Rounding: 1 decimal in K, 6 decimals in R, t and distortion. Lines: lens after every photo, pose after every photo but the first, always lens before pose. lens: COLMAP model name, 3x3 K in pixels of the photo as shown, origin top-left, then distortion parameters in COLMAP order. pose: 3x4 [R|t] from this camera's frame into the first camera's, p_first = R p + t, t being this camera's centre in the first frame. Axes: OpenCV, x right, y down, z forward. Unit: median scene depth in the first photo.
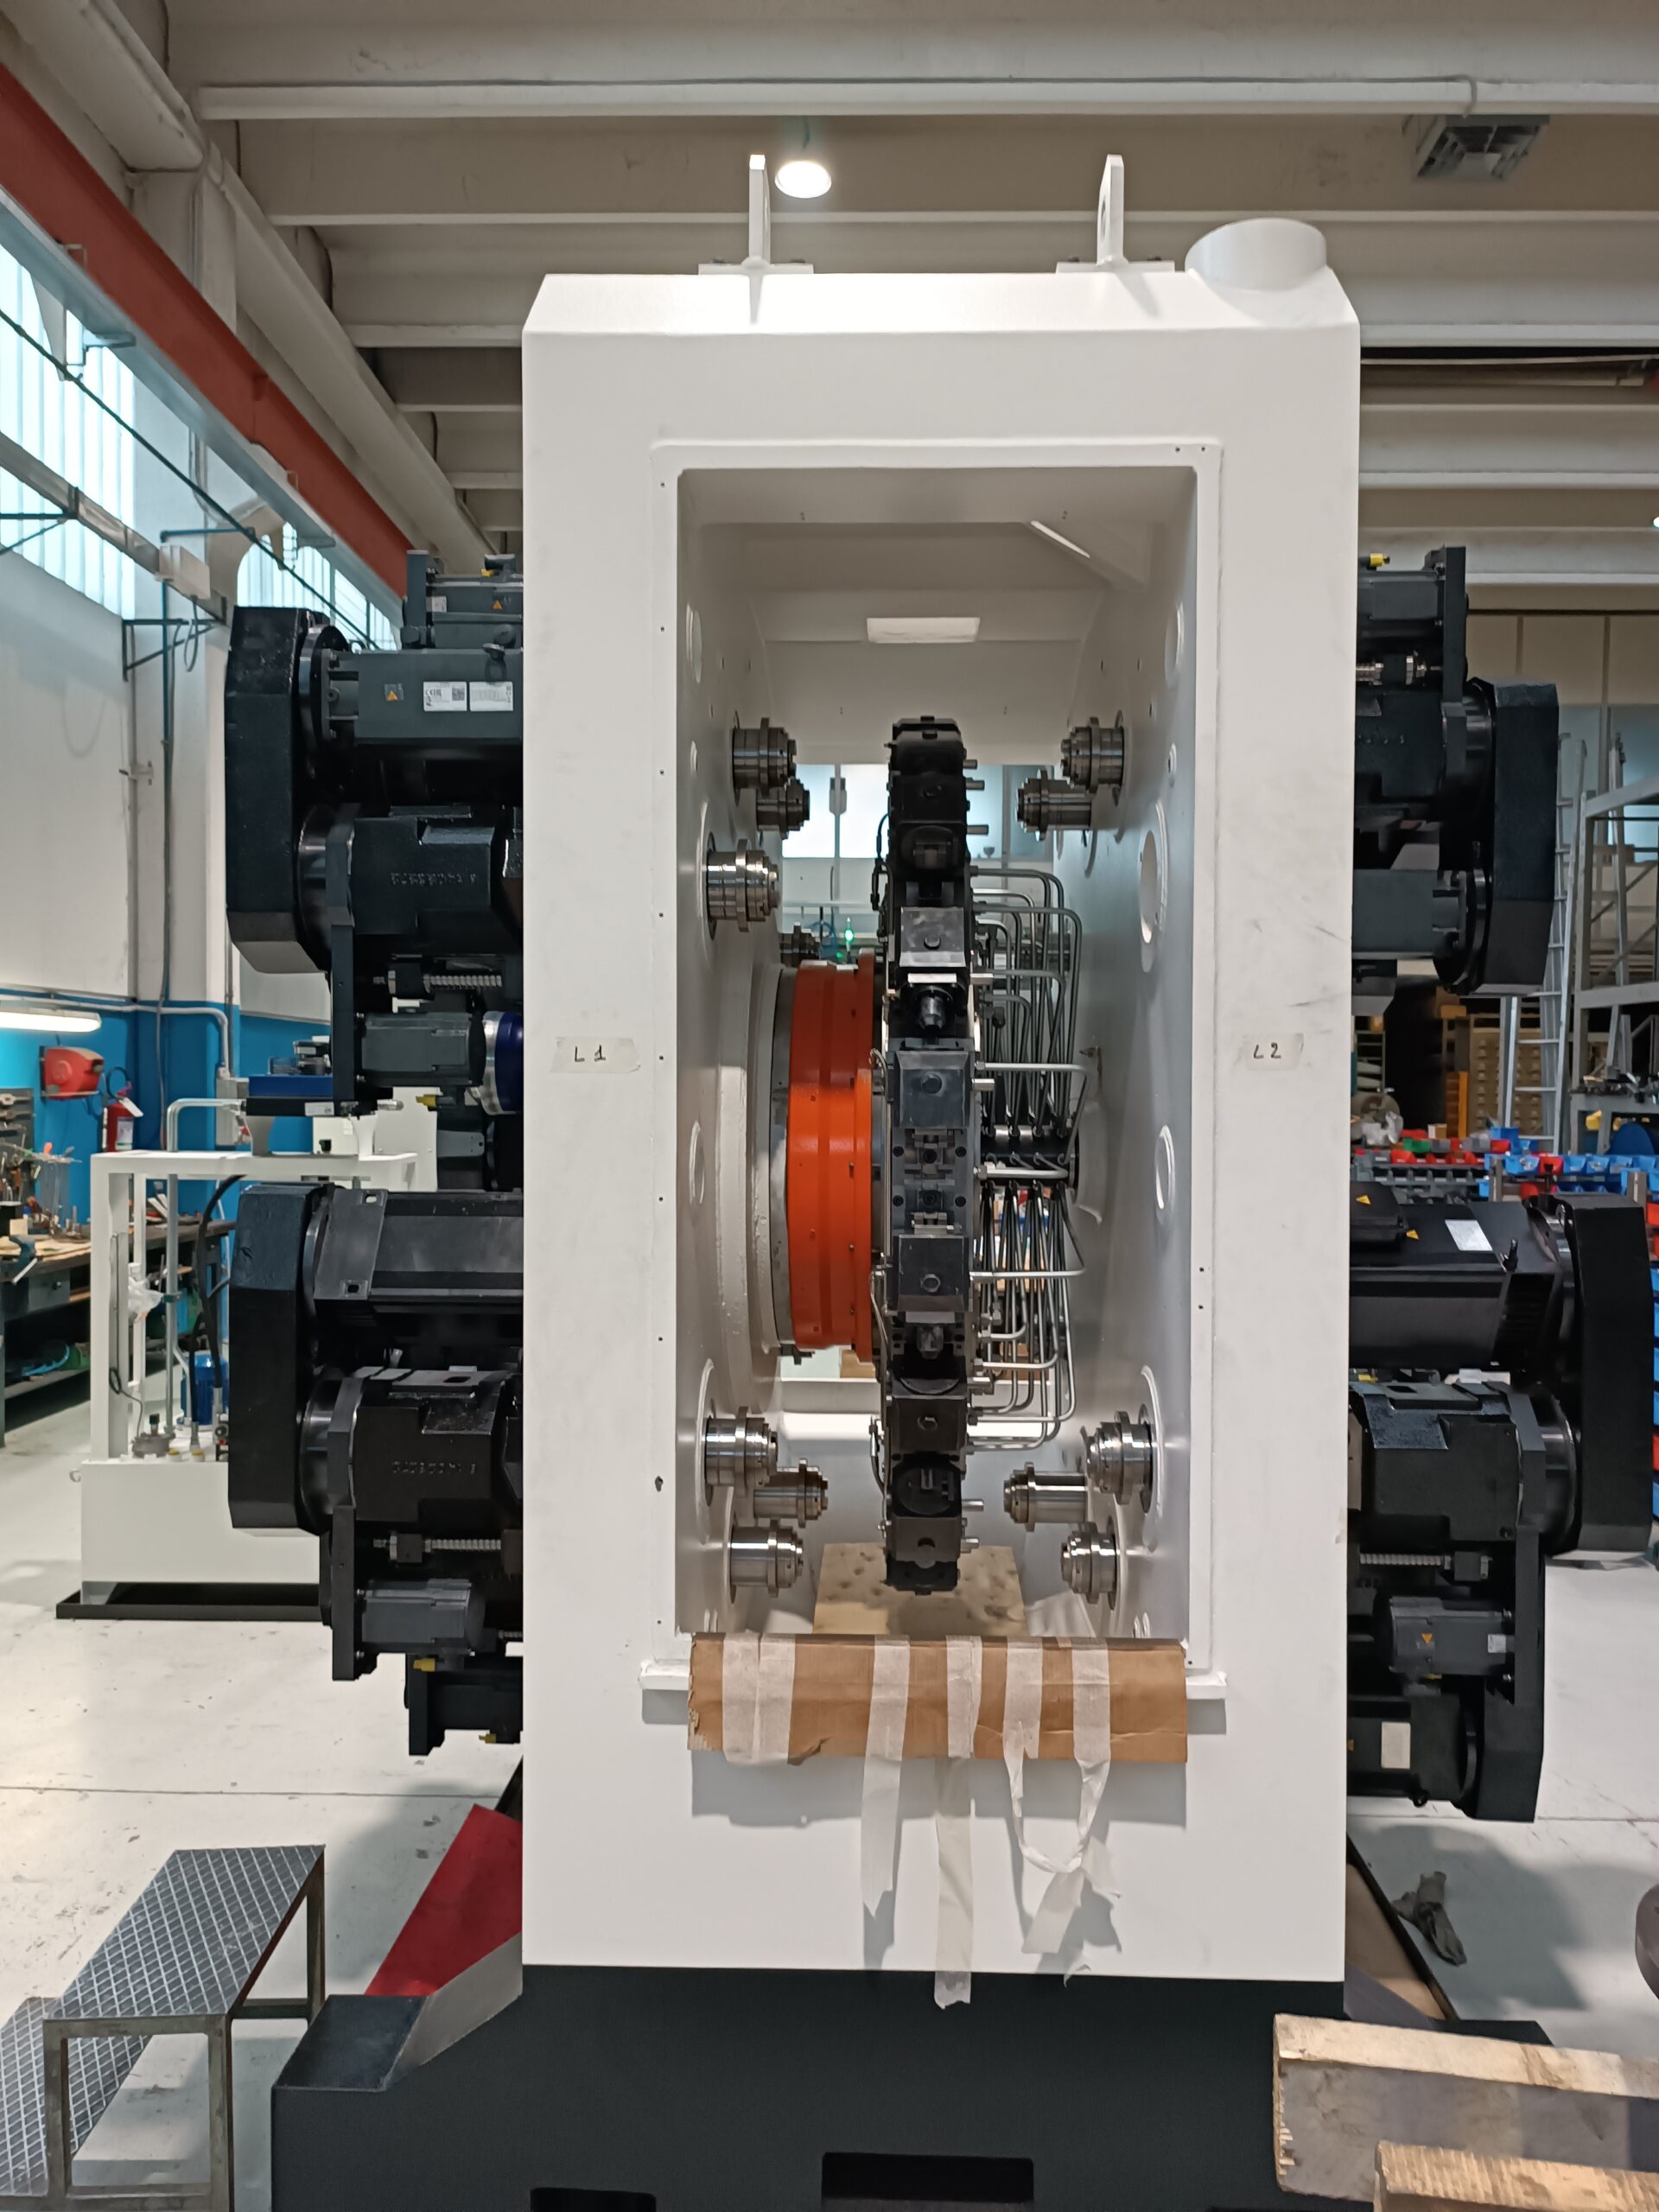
lens RADIAL K [[1609.4, 0, 833.4], [0, 1609.4, 1100.7], [0, 0, 1]] dist [0.001638, 0.003746]
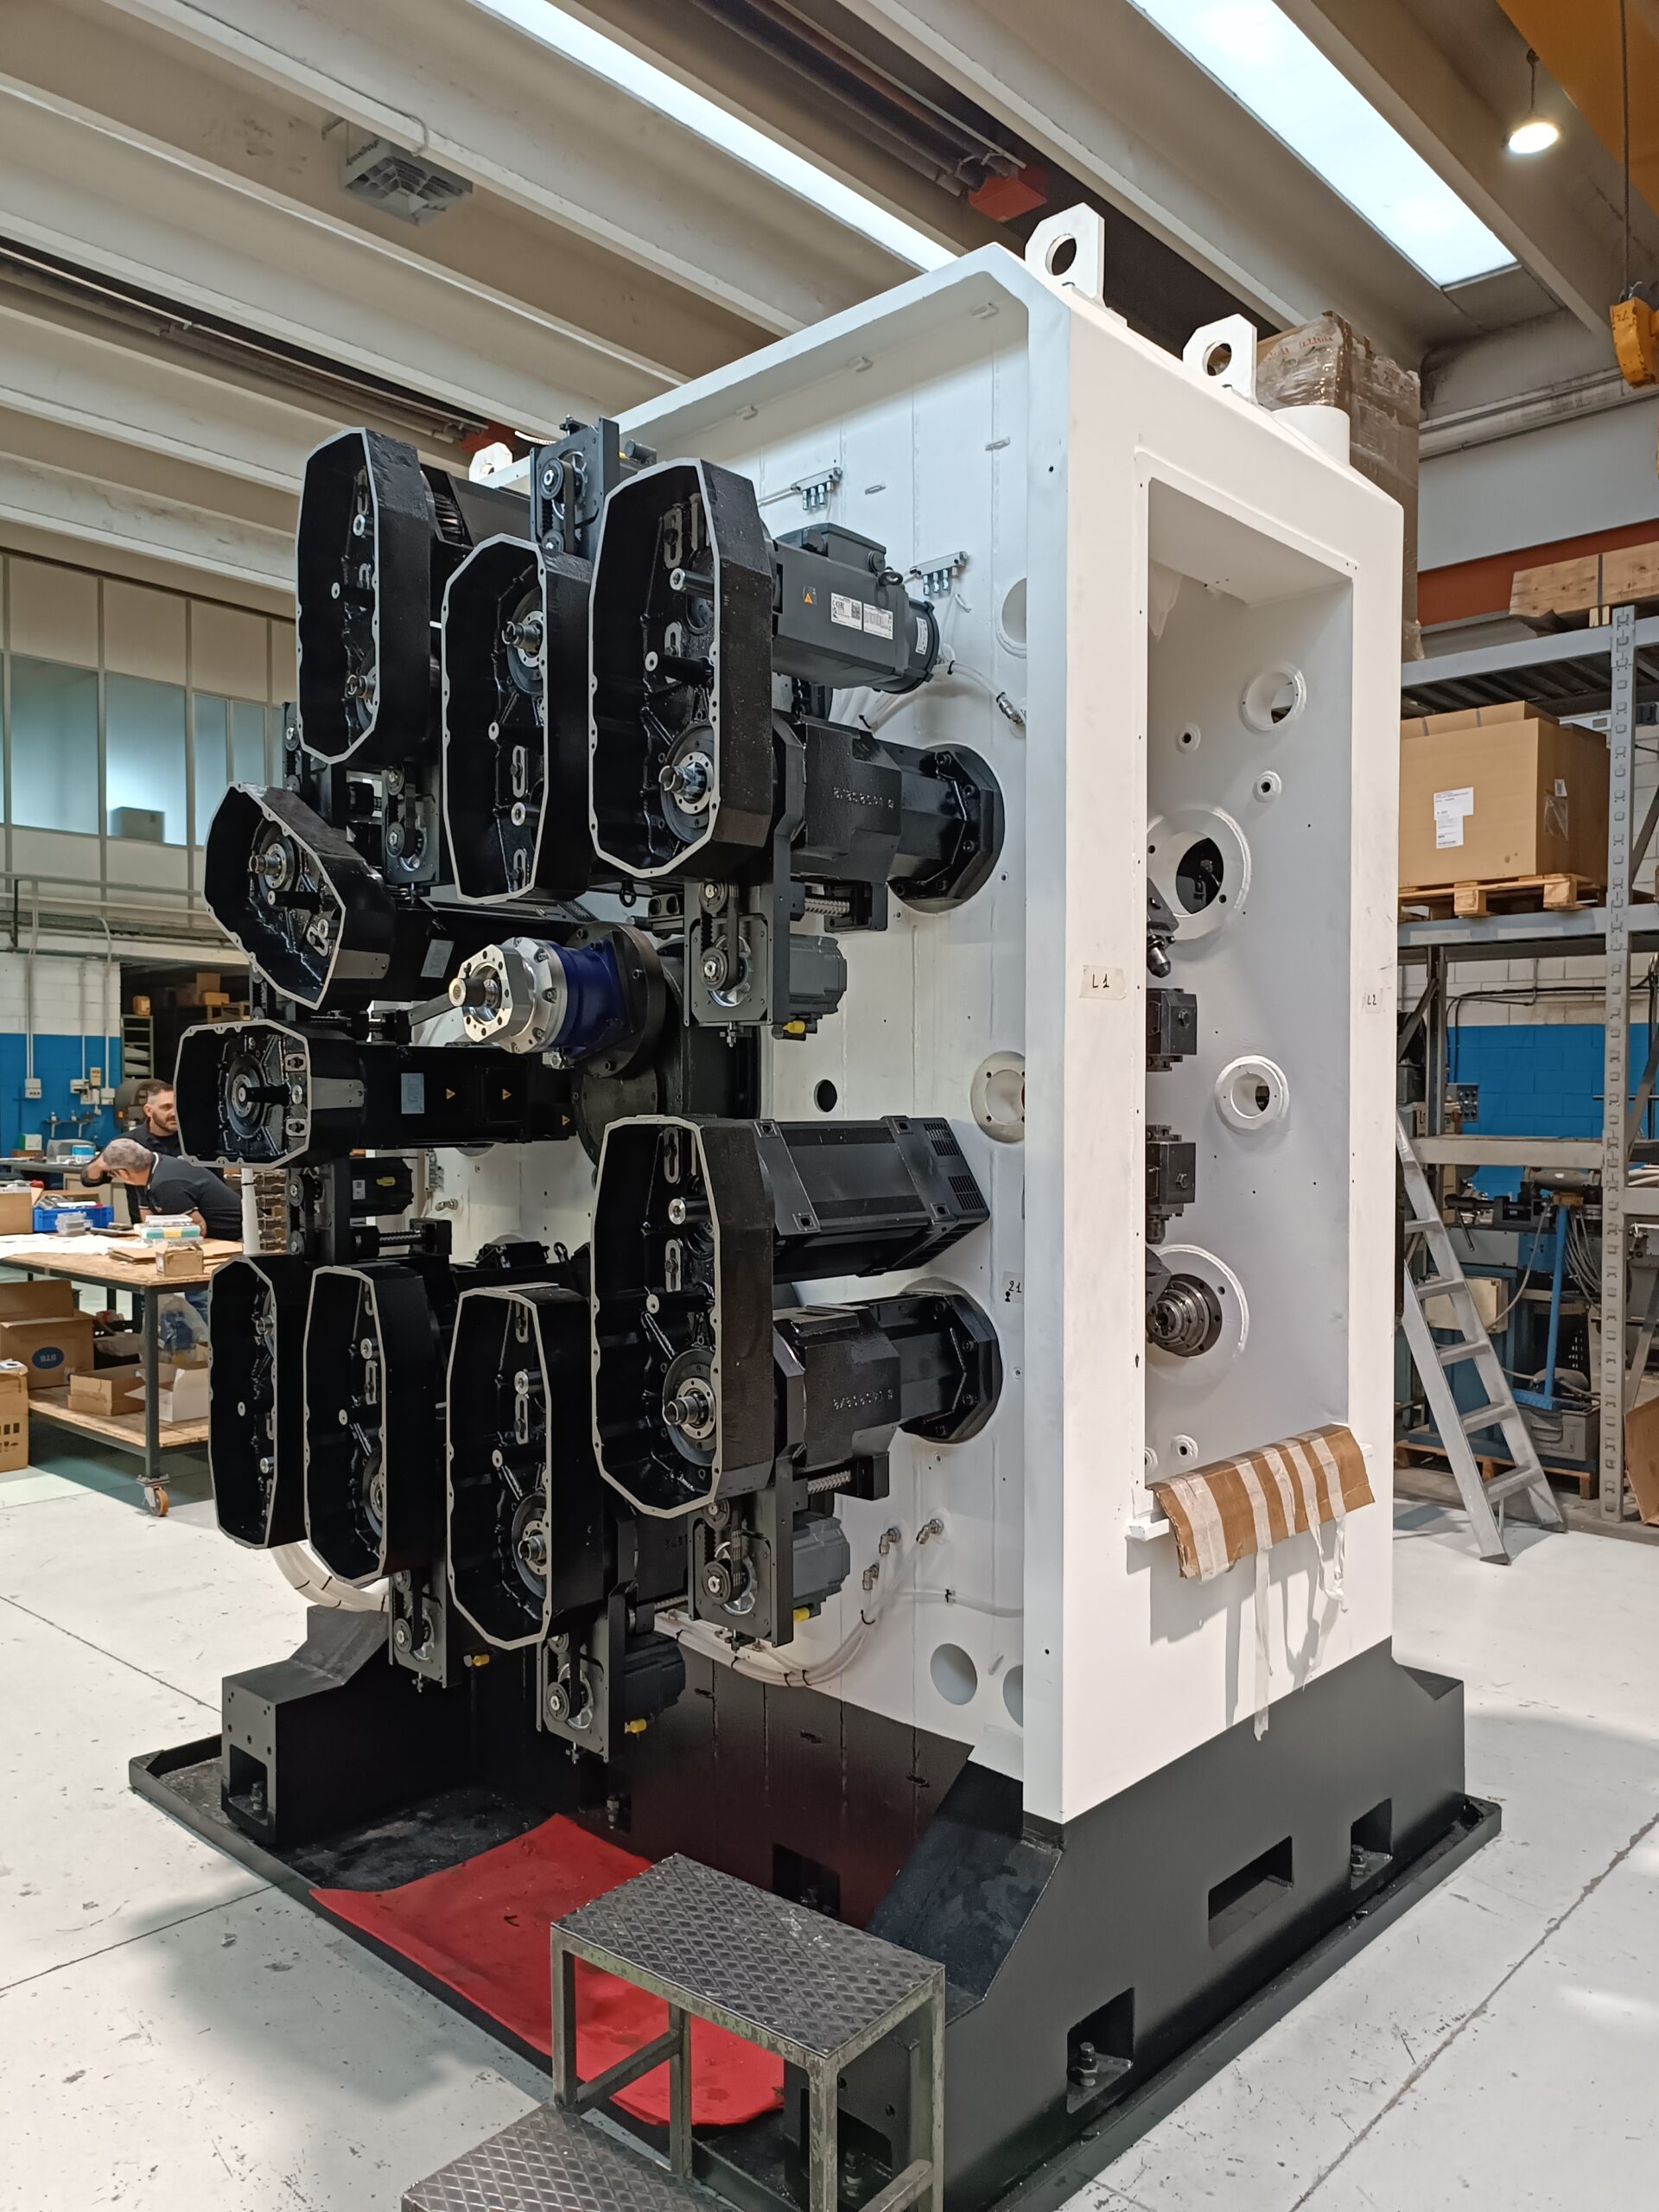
lens RADIAL K [[1609.4, 0, 832.1], [0, 1609.4, 1114.4], [0, 0, 1]] dist [0.001638, 0.003746]
pose [[0.662495, -0.013720, 0.748941, -0.984545], [0.004791, 0.999889, 0.014080, 0.039798], [-0.749051, -0.005740, 0.662488, 0.360149]]
